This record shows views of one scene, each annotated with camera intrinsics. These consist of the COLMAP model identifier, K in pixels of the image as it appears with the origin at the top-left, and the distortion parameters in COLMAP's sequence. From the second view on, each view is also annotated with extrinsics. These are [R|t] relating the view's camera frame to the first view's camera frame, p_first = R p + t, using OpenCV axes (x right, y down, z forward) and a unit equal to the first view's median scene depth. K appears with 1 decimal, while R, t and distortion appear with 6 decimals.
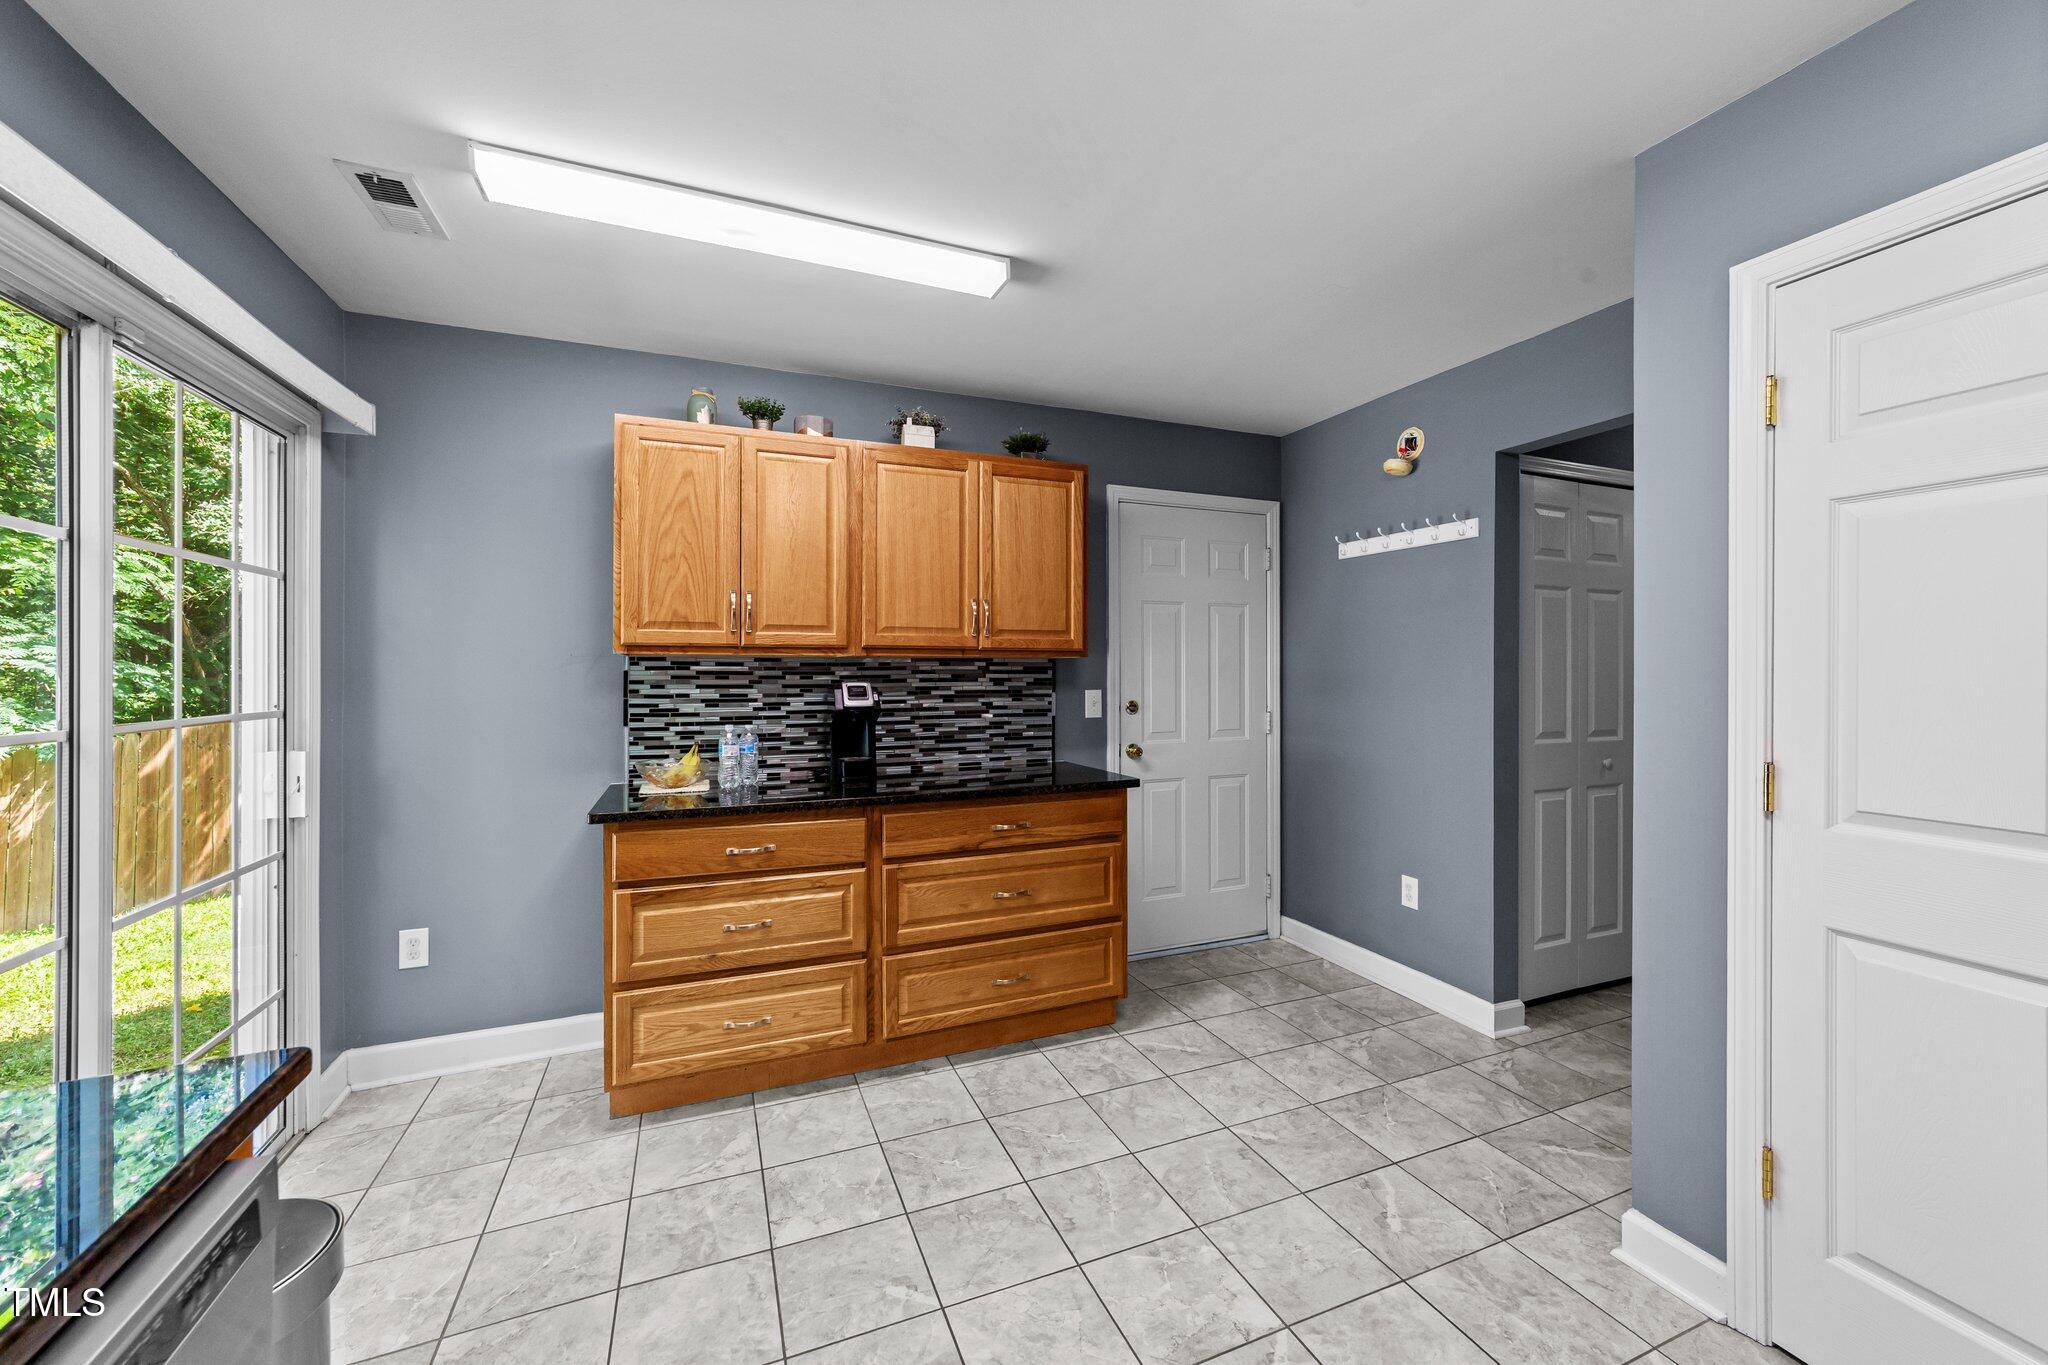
lens RADIAL K [[799.7, 0, 1029.0], [0, 799.7, 670.7], [0, 0, 1]] dist [-0.007984, 0.003825]
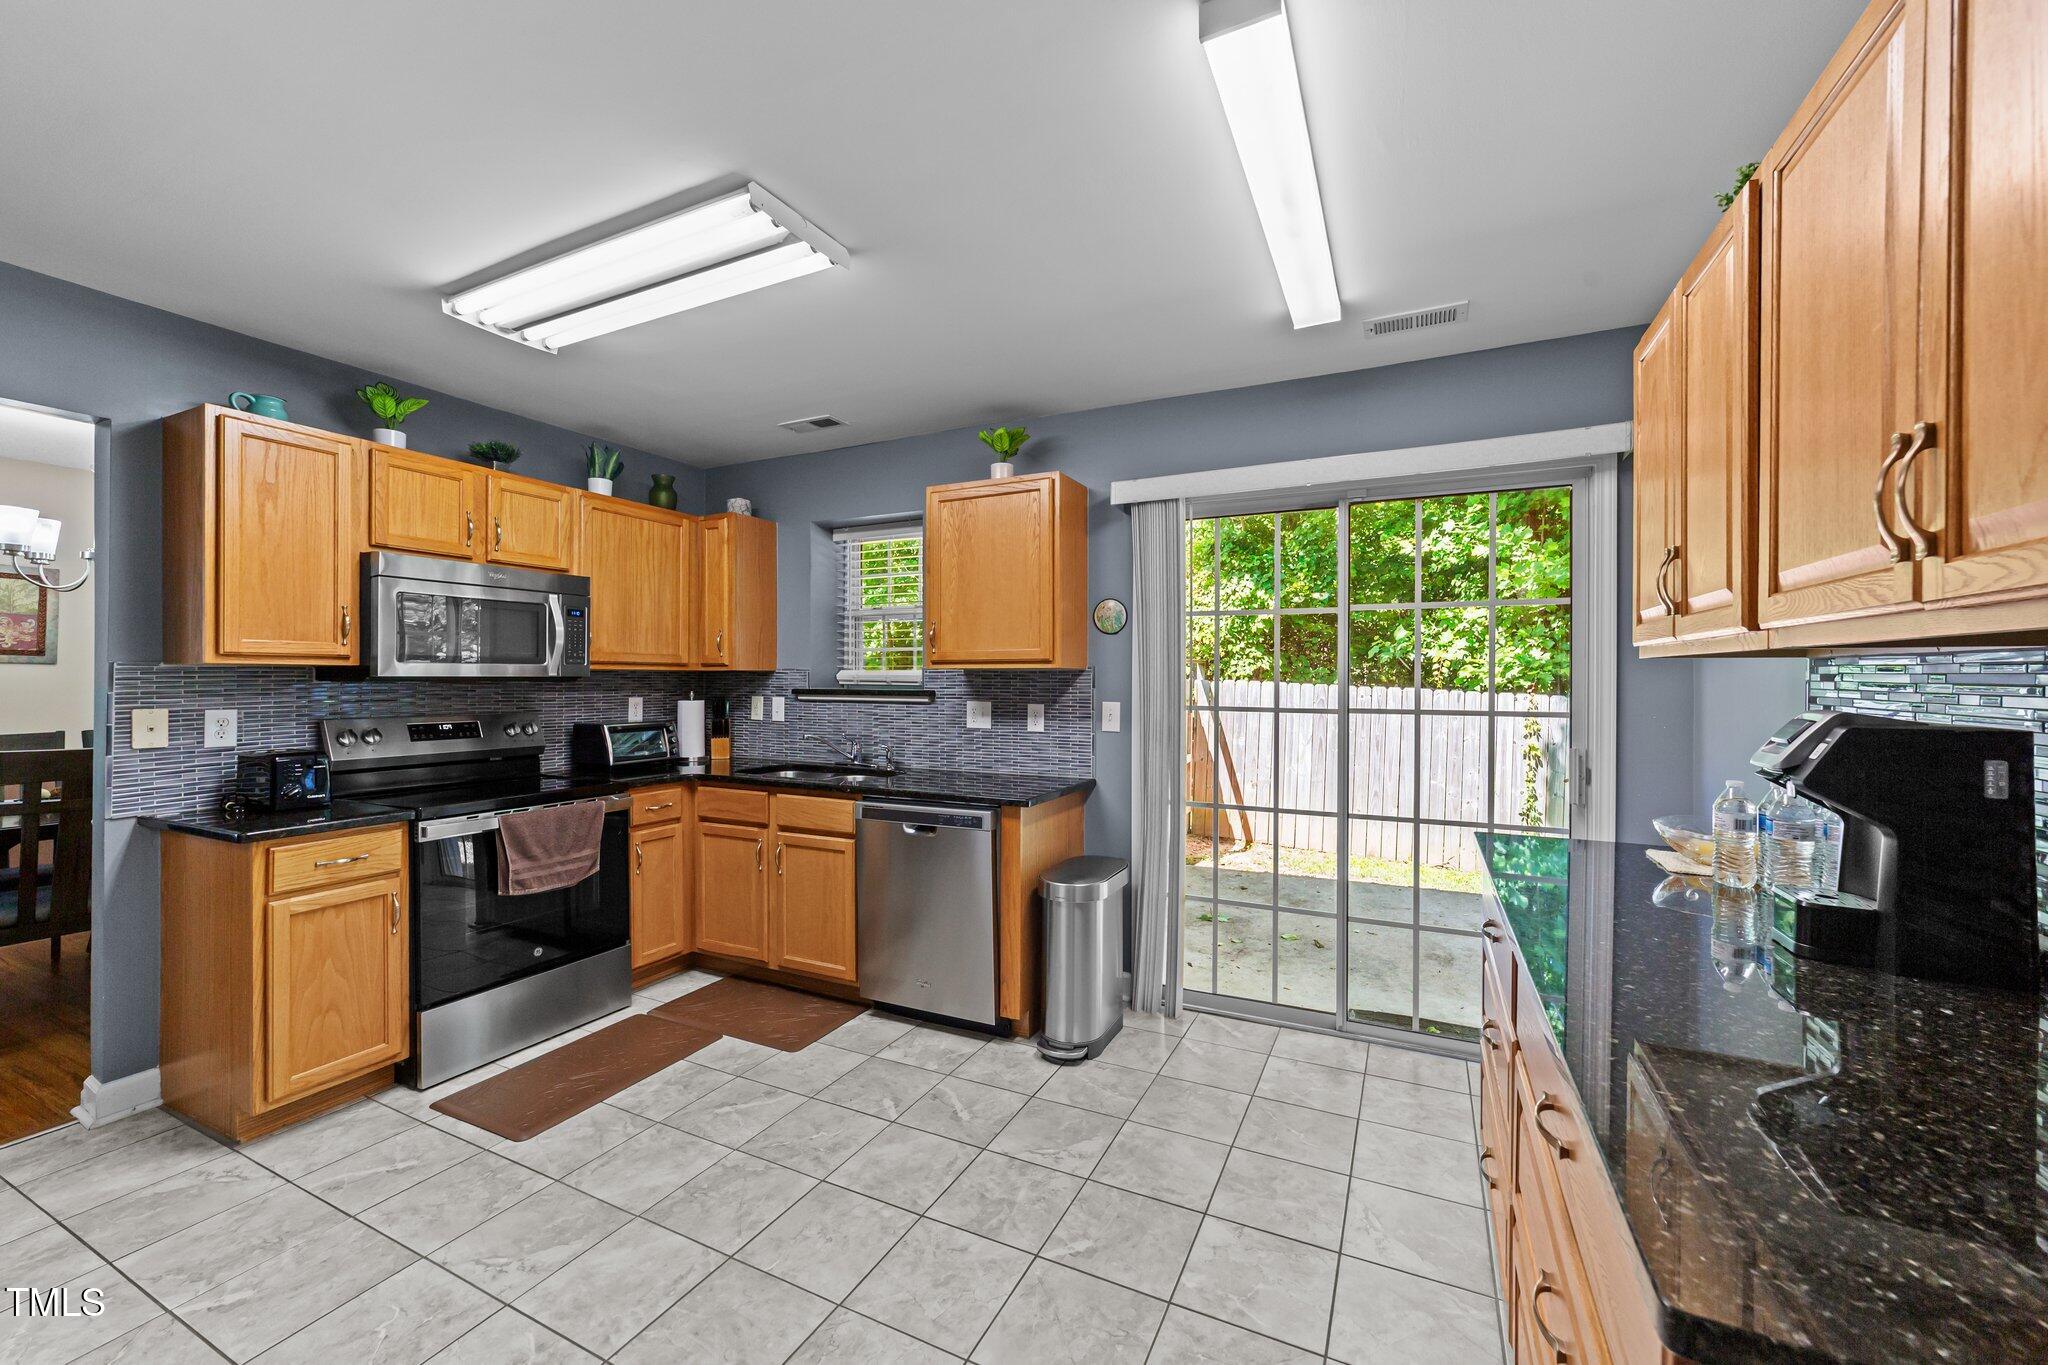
lens RADIAL K [[799.7, 0, 1020.3], [0, 799.7, 681.9], [0, 0, 1]] dist [-0.007984, 0.003825]
pose [[-0.753826, 0.001397, -0.657073, 0.372835], [-0.003185, 0.999978, 0.005779, -0.001467], [0.657066, 0.006449, -0.753805, 1.065959]]
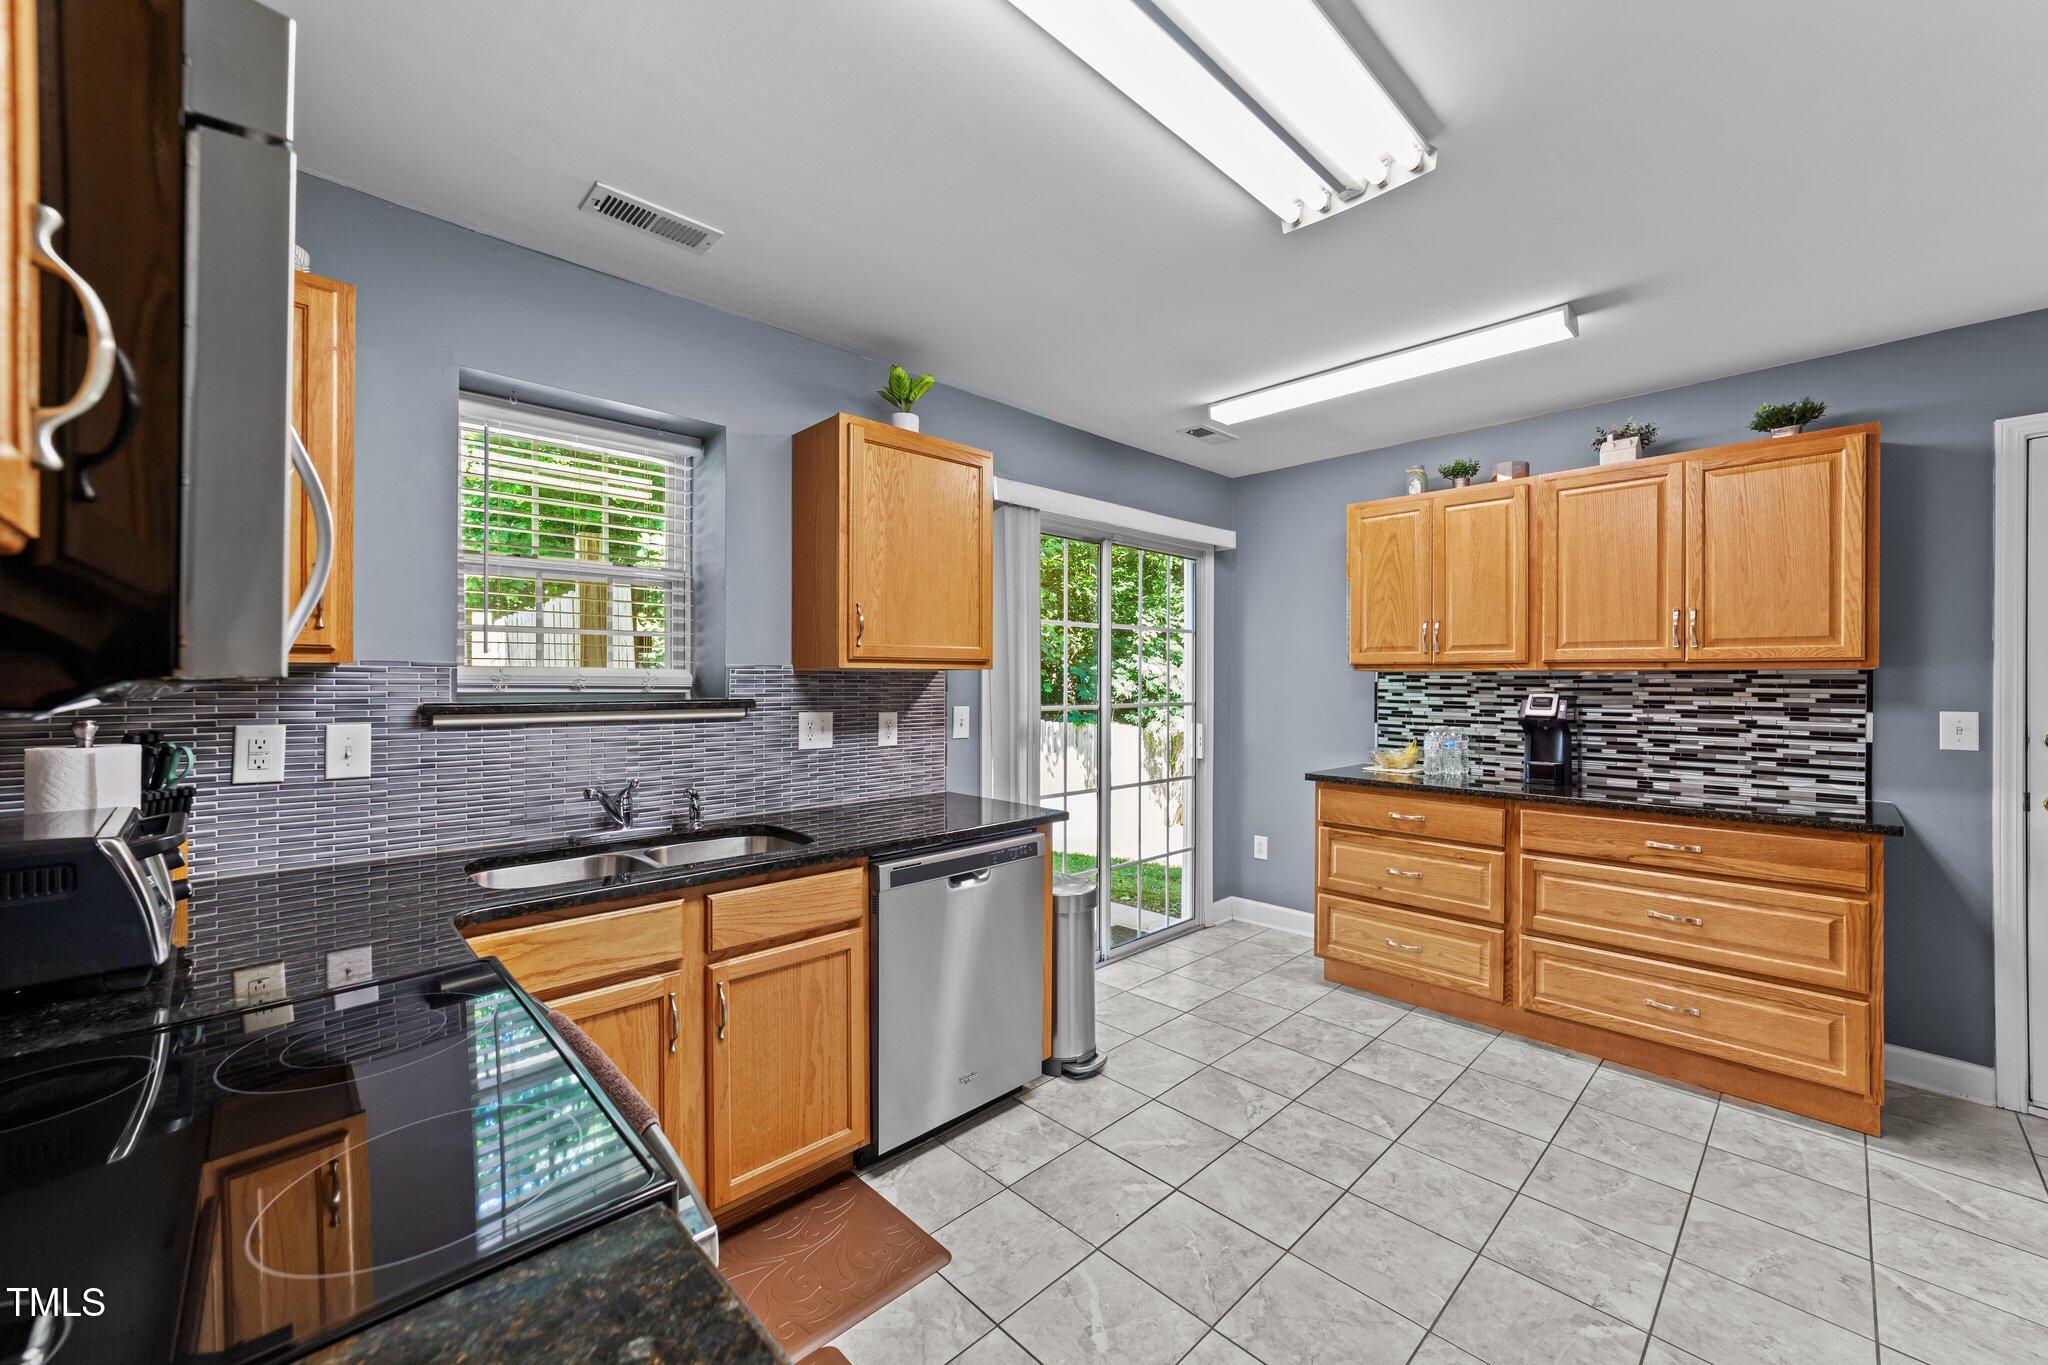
lens RADIAL K [[799.7, 0, 1032.5], [0, 799.7, 682.5], [0, 0, 1]] dist [-0.007984, 0.003825]
pose [[0.367785, 0.004569, -0.929900, 0.557277], [-0.003858, 0.999987, 0.003388, -0.002114], [0.929903, 0.002341, 0.367798, -0.059804]]
